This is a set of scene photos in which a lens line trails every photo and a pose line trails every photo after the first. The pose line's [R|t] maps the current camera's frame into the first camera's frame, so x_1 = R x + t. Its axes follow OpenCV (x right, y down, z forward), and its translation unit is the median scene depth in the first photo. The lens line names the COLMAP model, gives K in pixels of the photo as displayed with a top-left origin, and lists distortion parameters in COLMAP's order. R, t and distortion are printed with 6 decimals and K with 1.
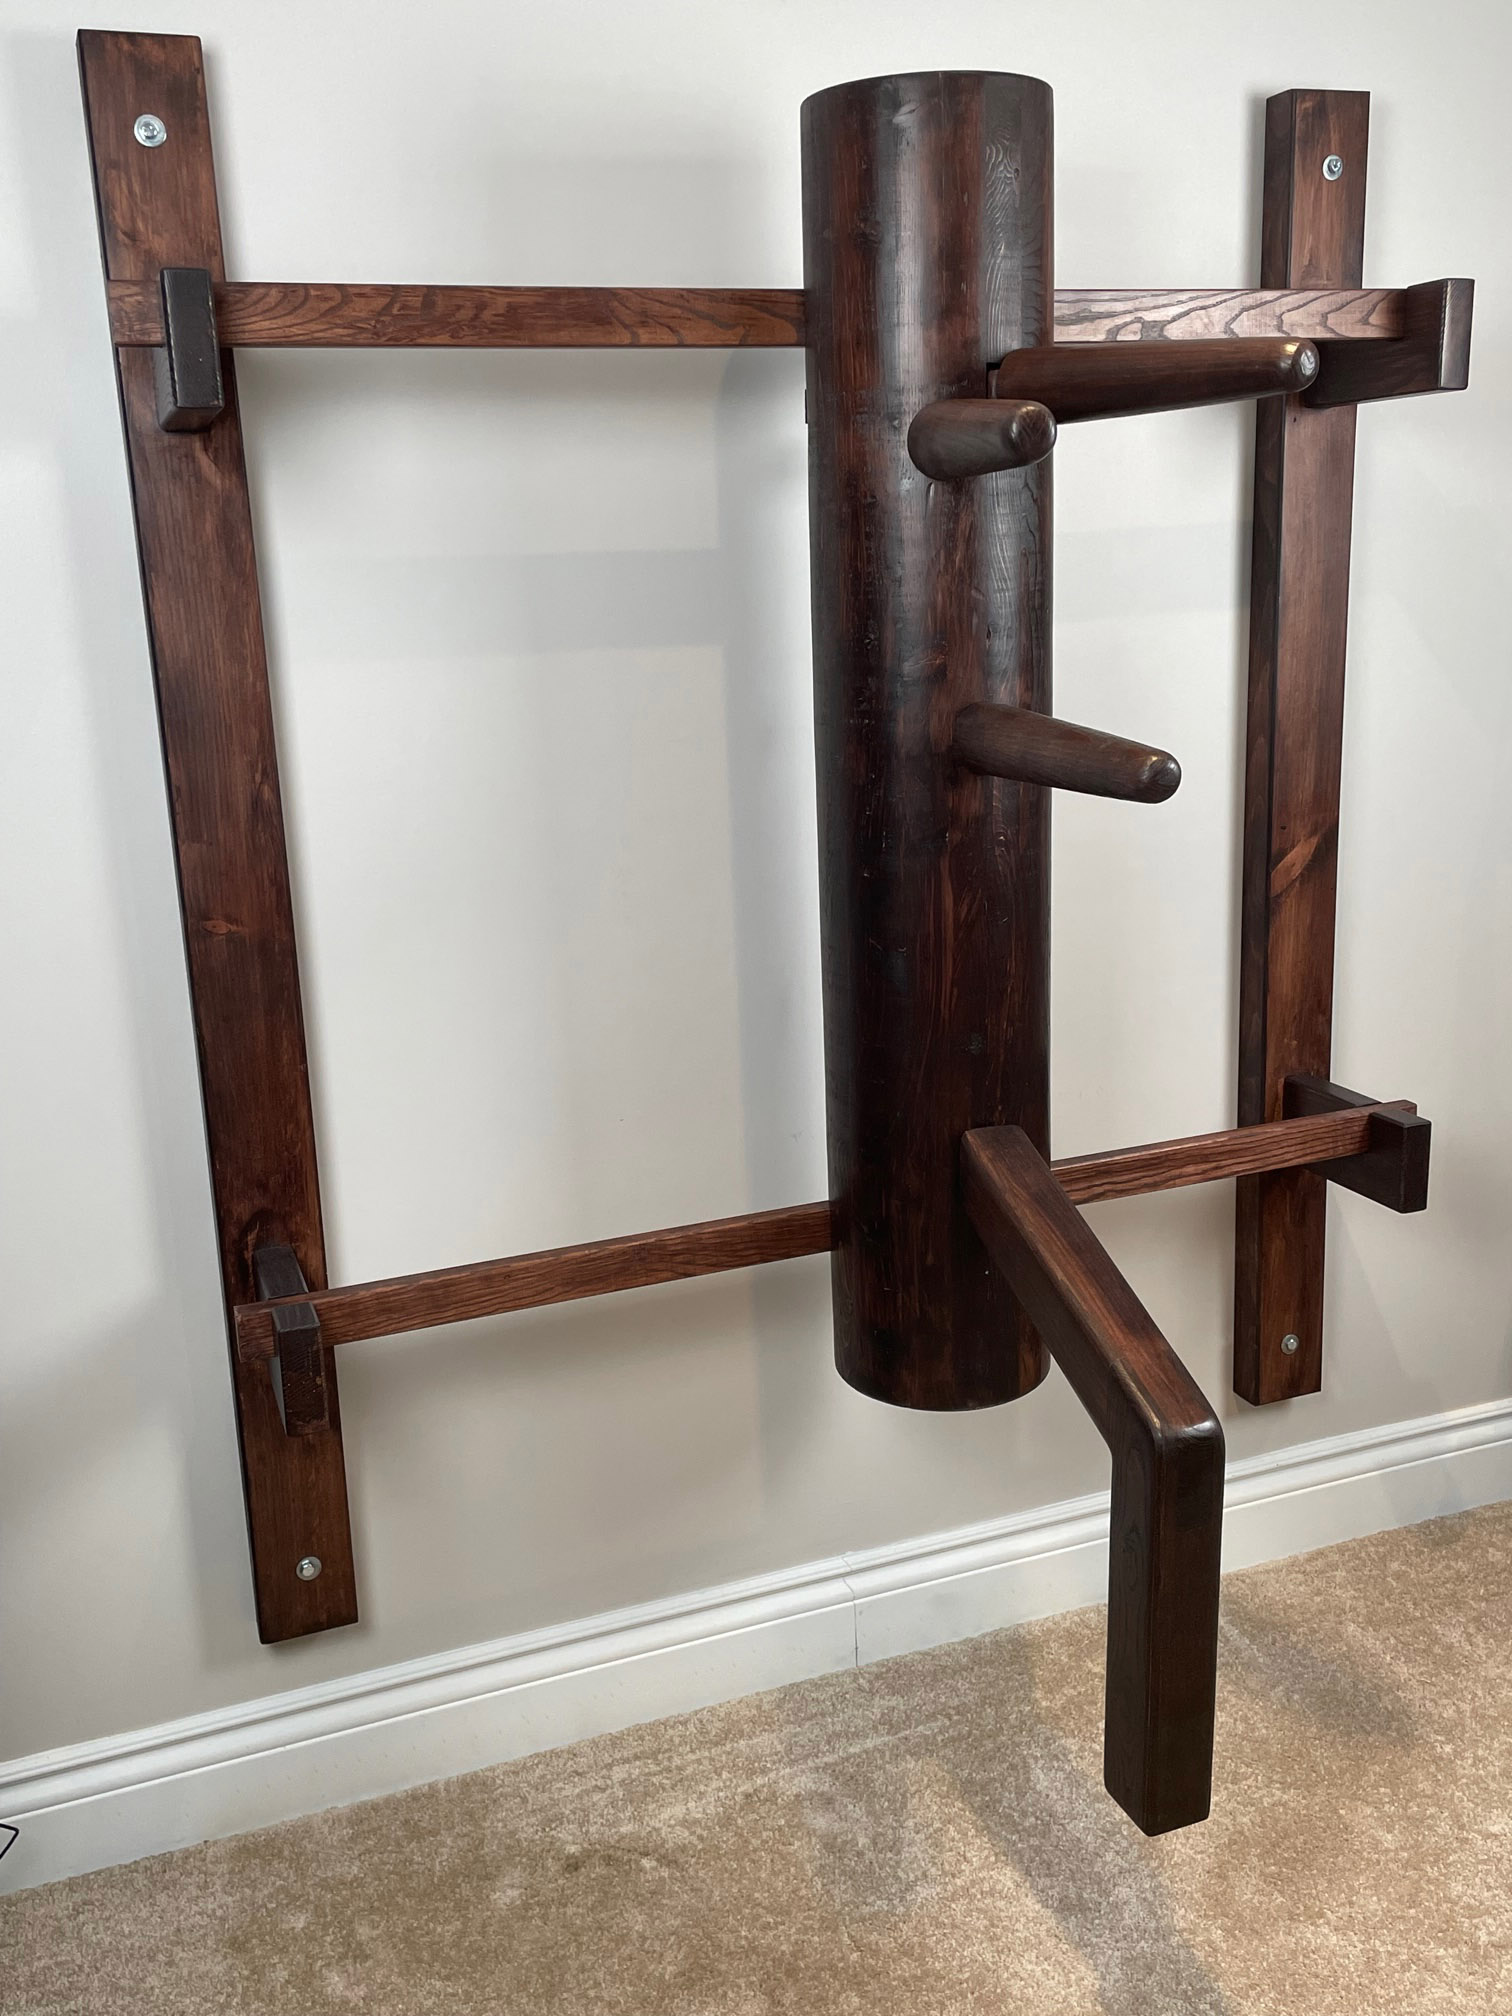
lens RADIAL K [[1803.5, 0, 760.0], [0, 1803.5, 988.8], [0, 0, 1]] dist [0.097775, -0.115558]
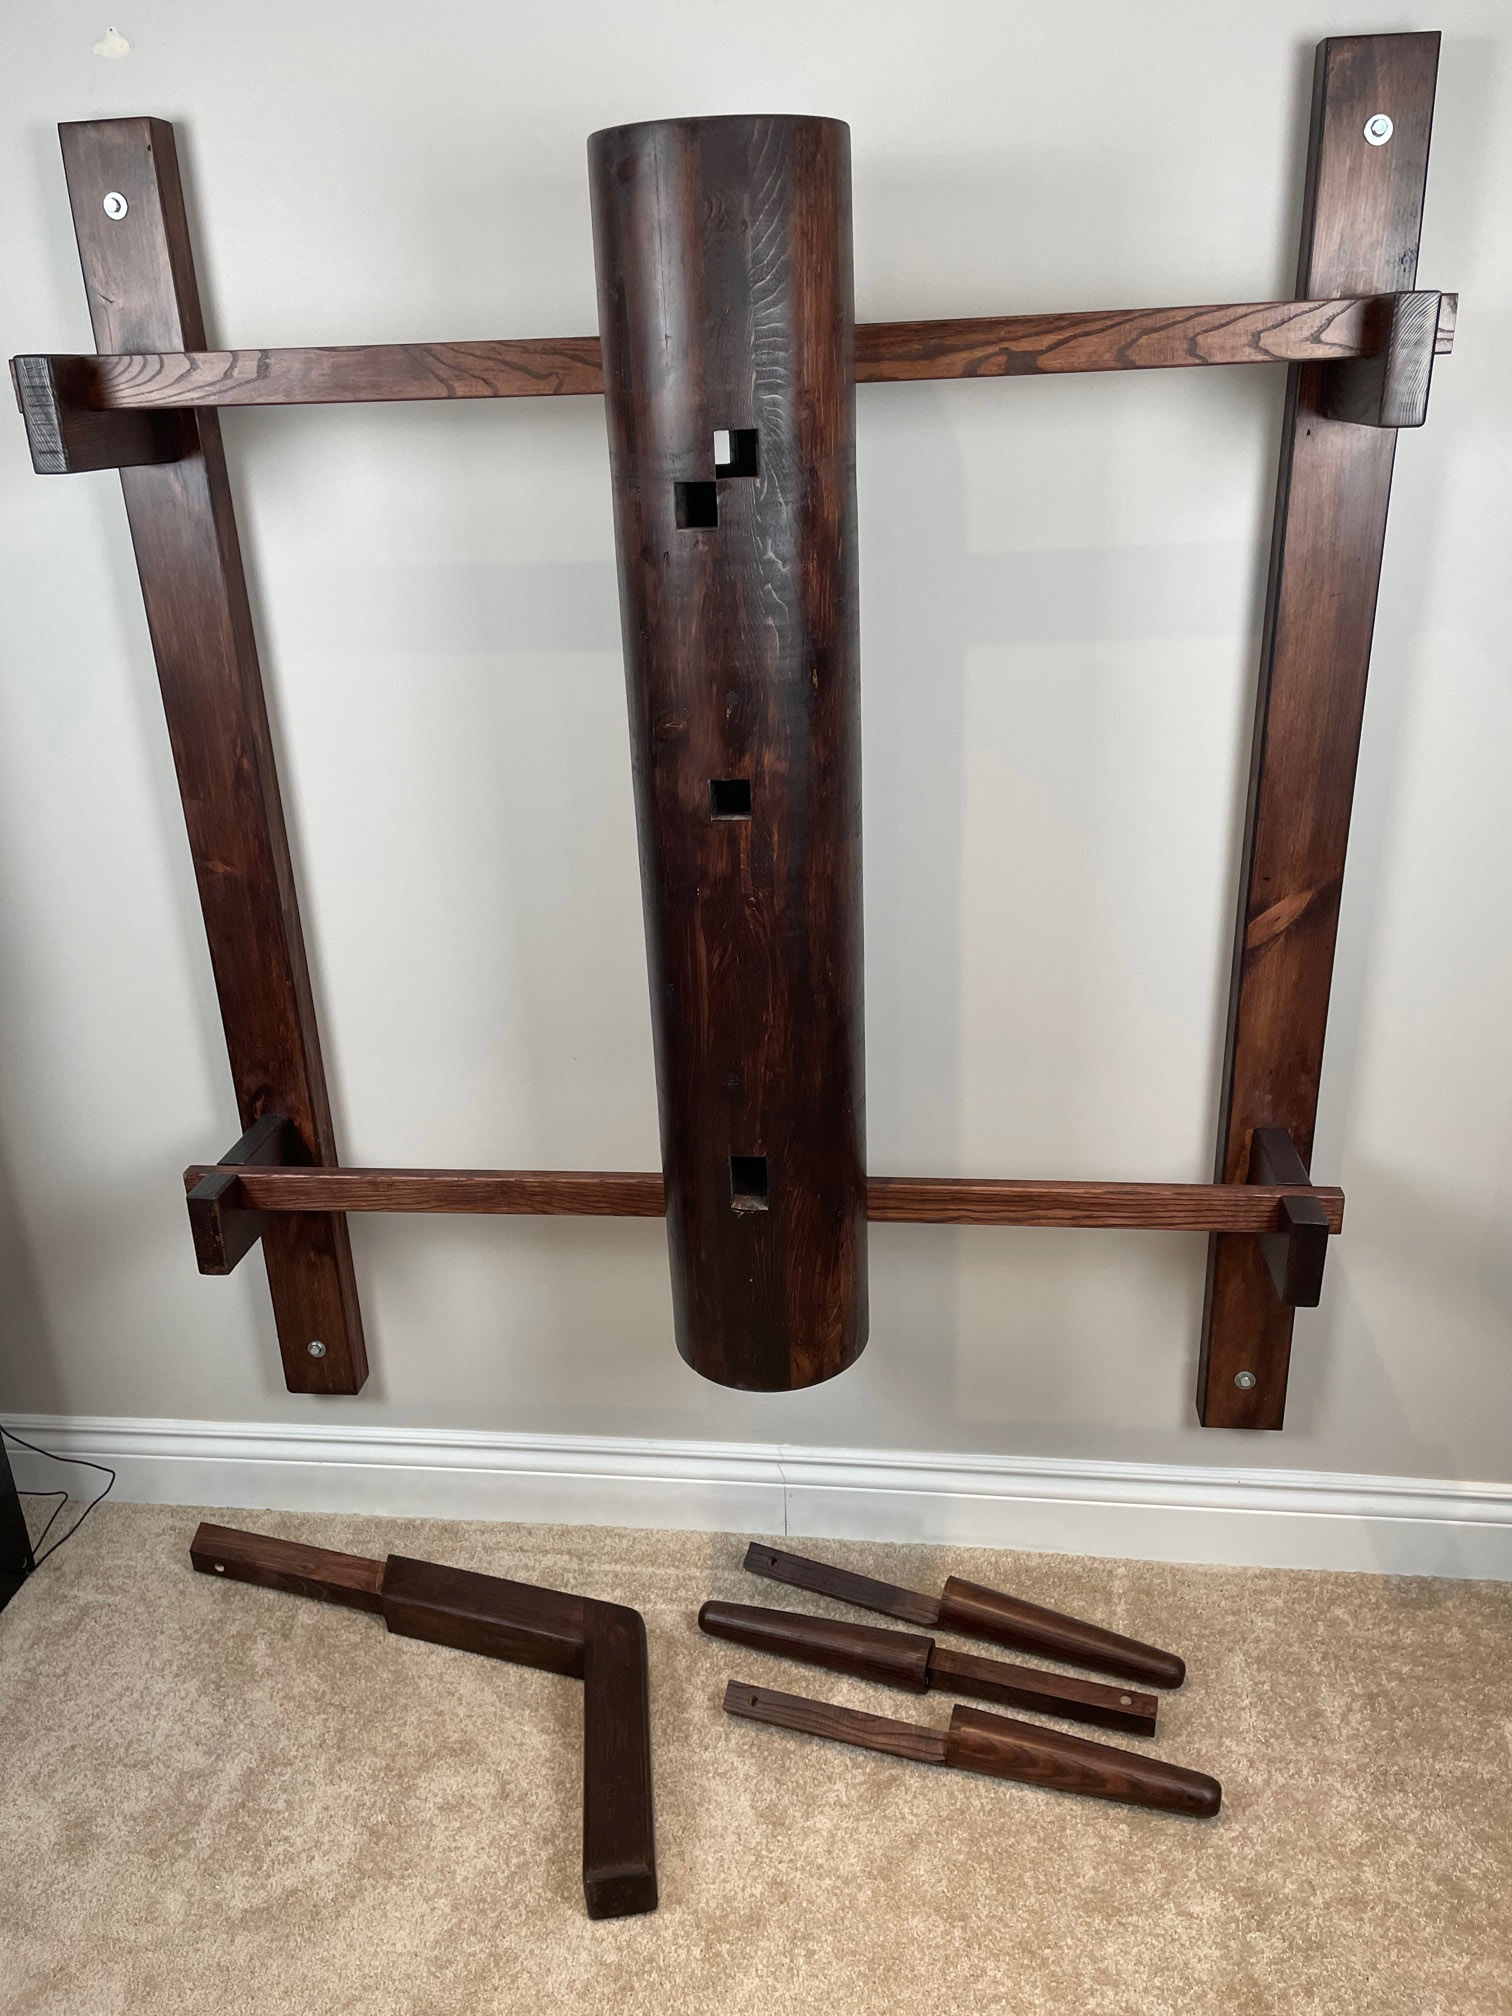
lens RADIAL K [[1519.8, 0, 761.5], [0, 1519.8, 1012.6], [0, 0, 1]] dist [0.089714, -0.108157]
pose [[0.888140, 0.183913, -0.421168, 0.439815], [-0.107412, 0.974122, 0.198867, -0.164871], [0.446844, -0.131384, 0.884912, 0.193880]]
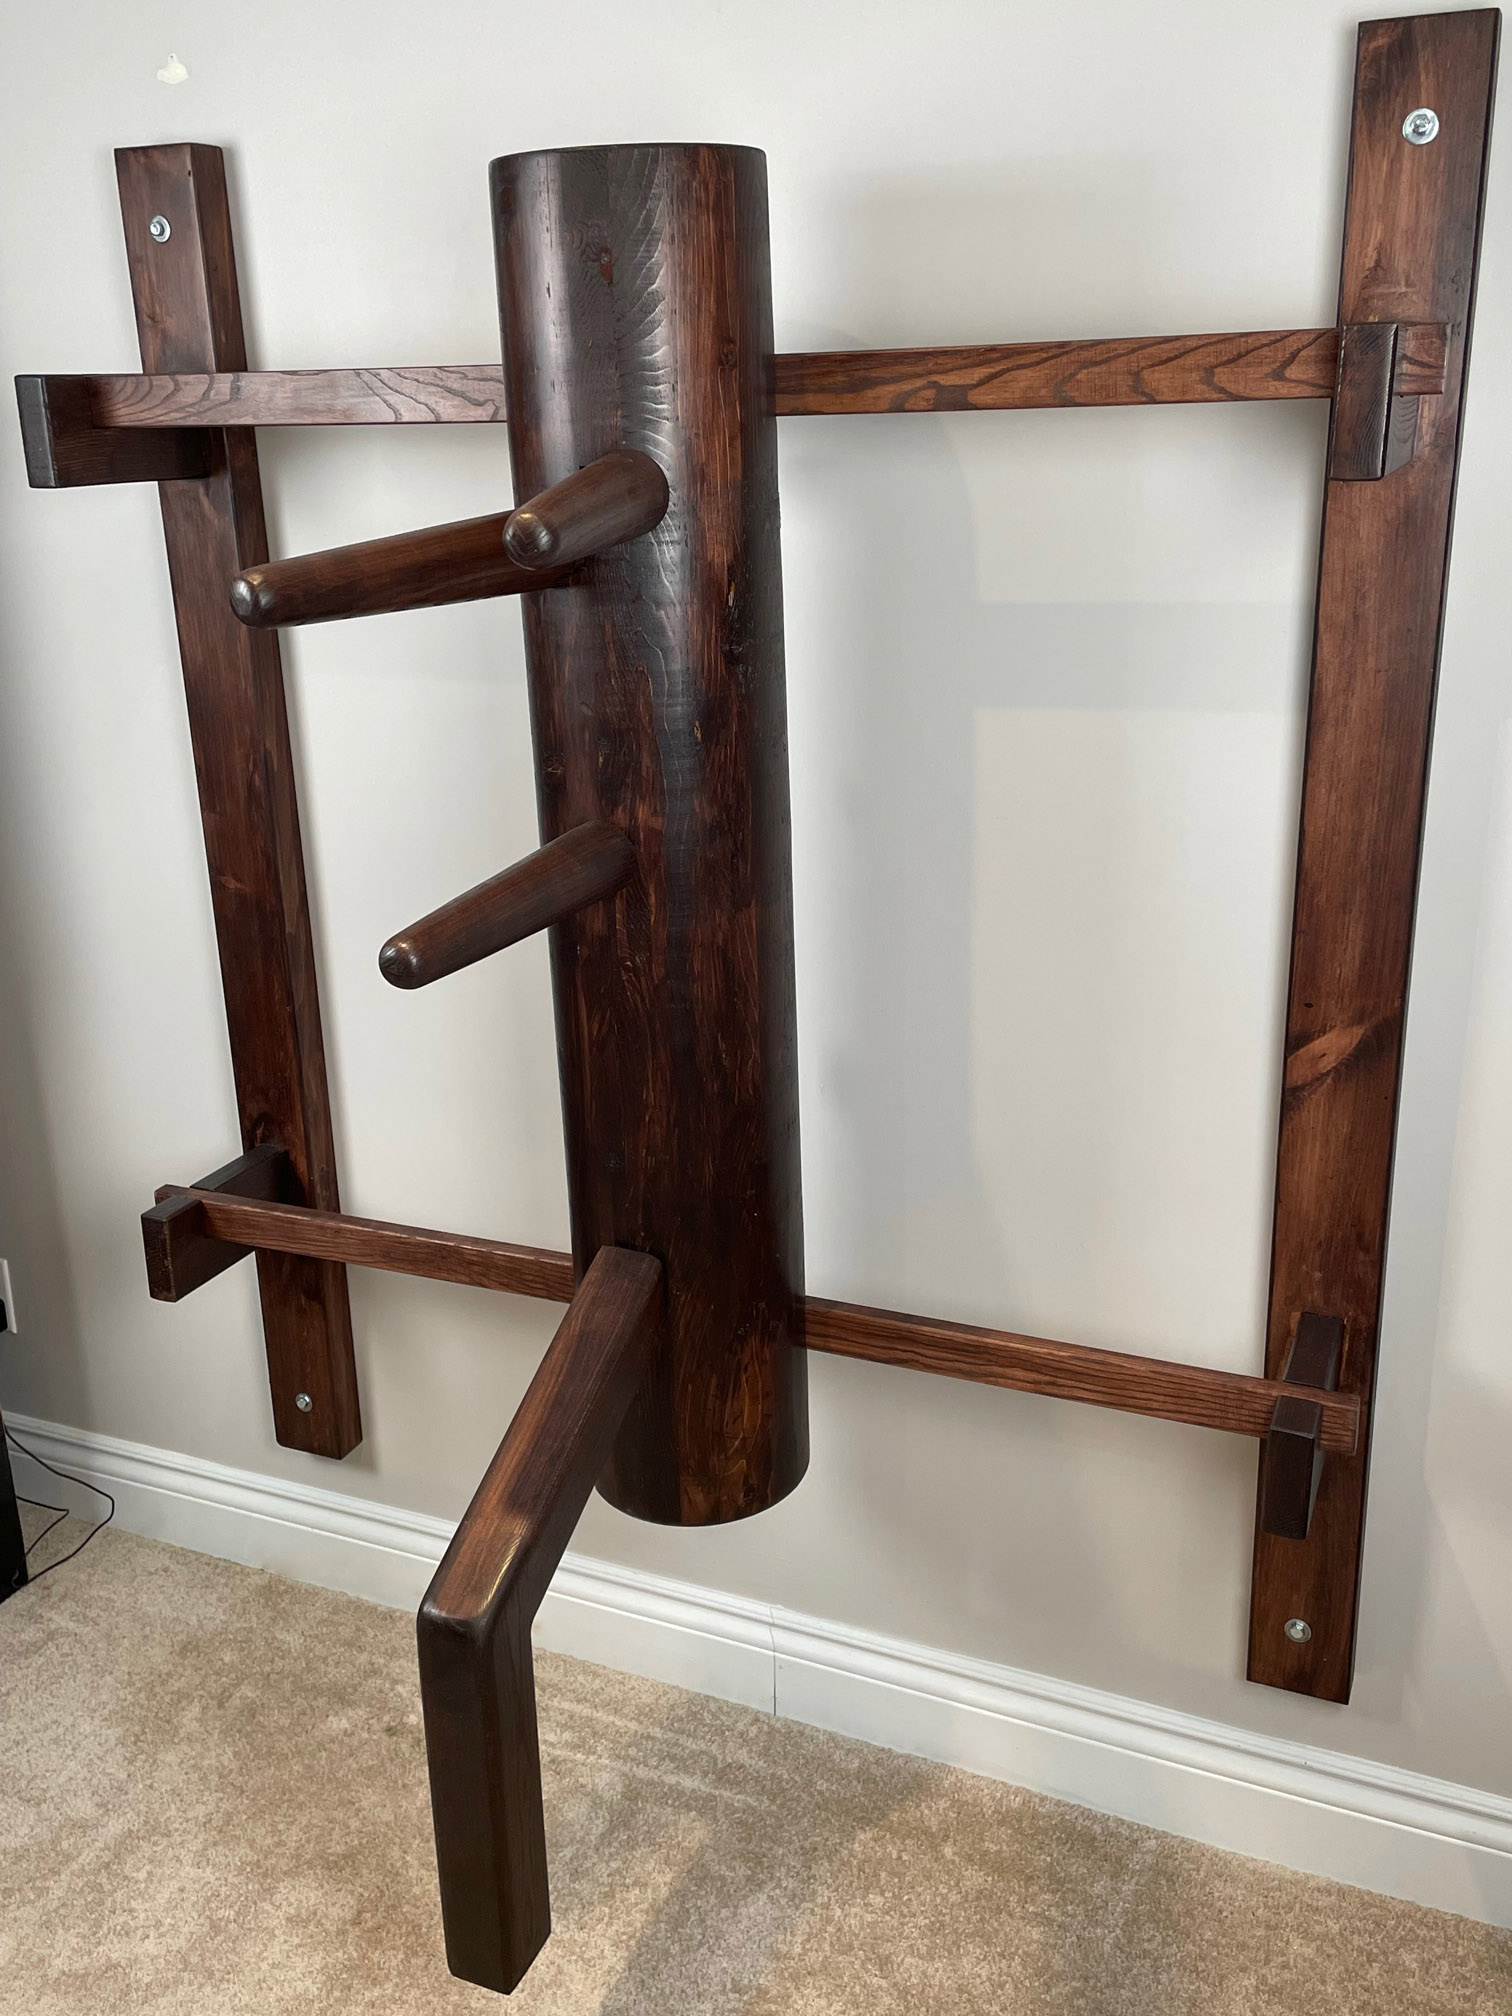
lens RADIAL K [[1803.5, 0, 760.0], [0, 1803.5, 988.8], [0, 0, 1]] dist [0.097775, -0.115558]
pose [[0.714378, 0.241158, -0.656891, 0.683889], [-0.164806, 0.970316, 0.176994, -0.211317], [0.680075, -0.018181, 0.732917, 0.306741]]
